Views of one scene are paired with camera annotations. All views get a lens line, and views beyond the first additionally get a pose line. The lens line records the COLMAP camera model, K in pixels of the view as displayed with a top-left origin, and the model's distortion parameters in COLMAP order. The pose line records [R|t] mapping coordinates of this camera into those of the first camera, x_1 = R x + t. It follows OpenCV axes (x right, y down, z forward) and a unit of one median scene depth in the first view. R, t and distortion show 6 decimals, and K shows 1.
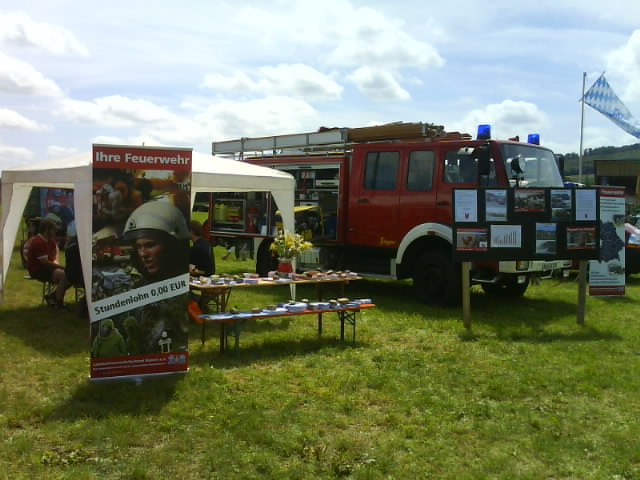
lens RADIAL K [[774.5, 0, 320.0], [0, 774.5, 240.0], [0, 0, 1]] dist [0.188107, 0.058302]
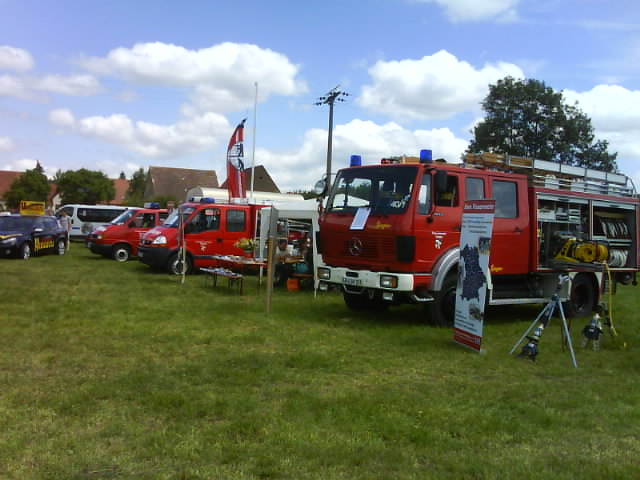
lens RADIAL K [[774.5, 0, 320.0], [0, 774.5, 240.0], [0, 0, 1]] dist [0.188107, 0.058302]
pose [[-0.268566, -0.014863, -0.963147, 1.731825], [-0.094317, 0.995482, 0.010938, -0.036727], [0.958633, 0.093779, -0.268755, 1.665722]]
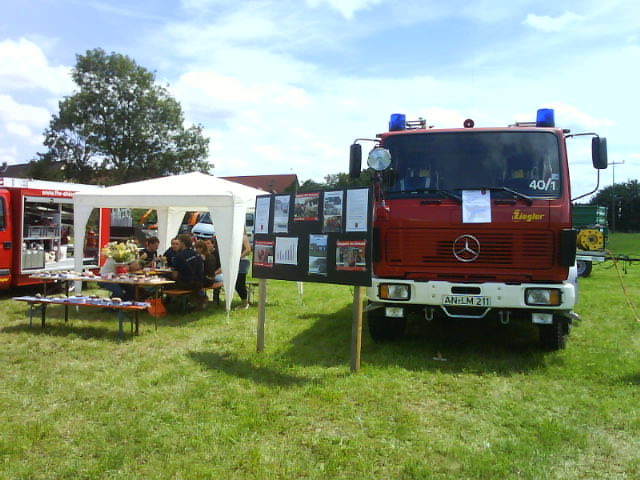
lens RADIAL K [[774.5, 0, 320.0], [0, 774.5, 240.0], [0, 0, 1]] dist [0.188107, 0.058302]
pose [[0.340061, 0.001126, -0.940403, 1.201719], [-0.036628, 0.999256, -0.012048, -0.008782], [0.939690, 0.038542, 0.339849, 0.878348]]
